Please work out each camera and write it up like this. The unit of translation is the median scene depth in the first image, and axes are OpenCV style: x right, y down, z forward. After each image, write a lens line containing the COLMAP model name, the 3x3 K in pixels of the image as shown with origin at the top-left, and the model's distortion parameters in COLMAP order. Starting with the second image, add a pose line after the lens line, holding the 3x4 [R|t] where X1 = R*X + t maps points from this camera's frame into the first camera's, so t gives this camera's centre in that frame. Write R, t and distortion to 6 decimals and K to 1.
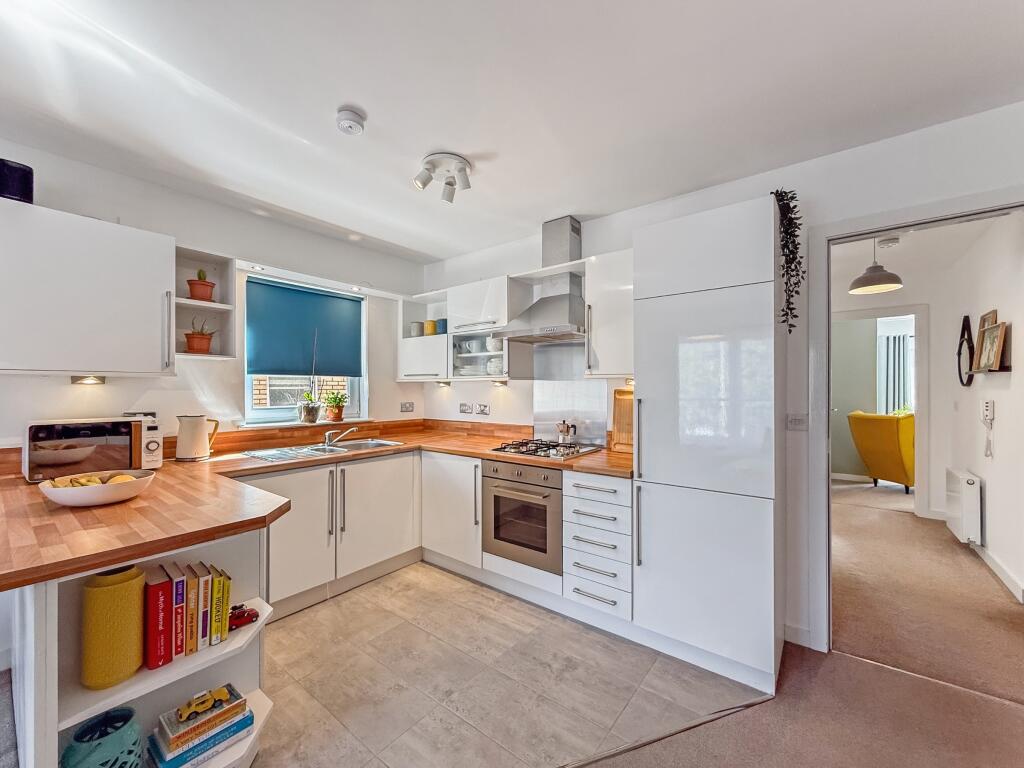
lens RADIAL K [[413.9, 0, 512.0], [0, 413.9, 384.0], [0, 0, 1]] dist [0.000222, -0.000019]
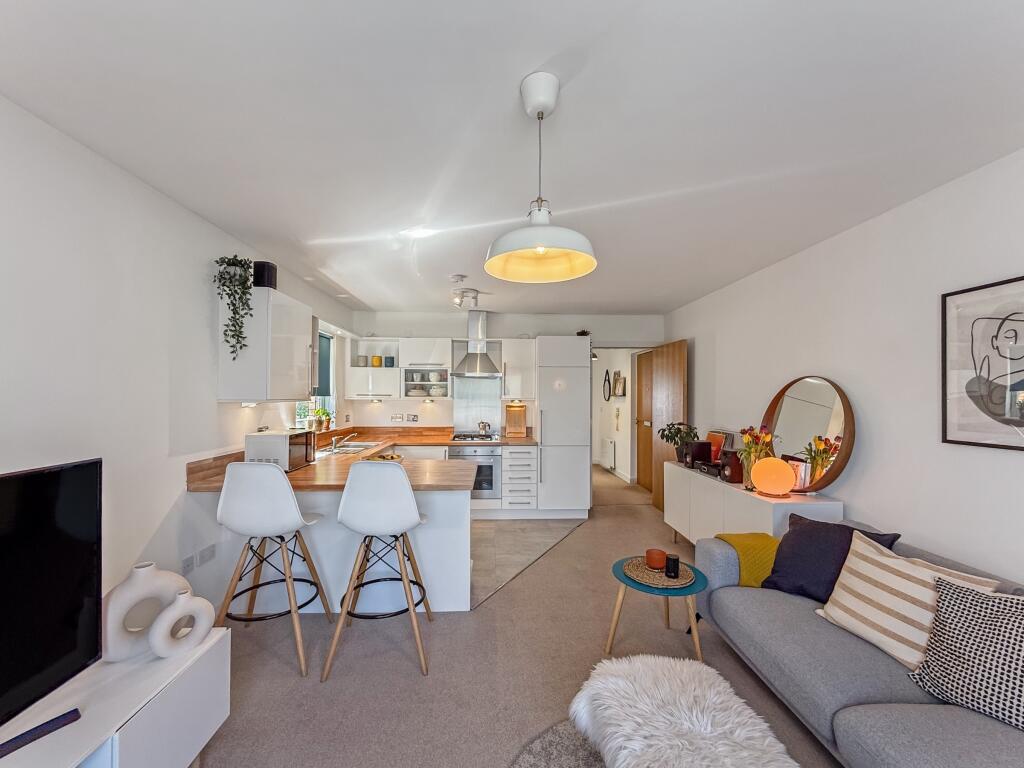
lens RADIAL K [[413.9, 0, 510.9], [0, 413.9, 387.5], [0, 0, 1]] dist [0.000995, -0.000029]
pose [[0.756687, 0.016396, 0.653572, -1.025507], [-0.013945, 0.999863, -0.008939, -0.053408], [-0.653629, -0.002350, 0.756812, -0.487241]]
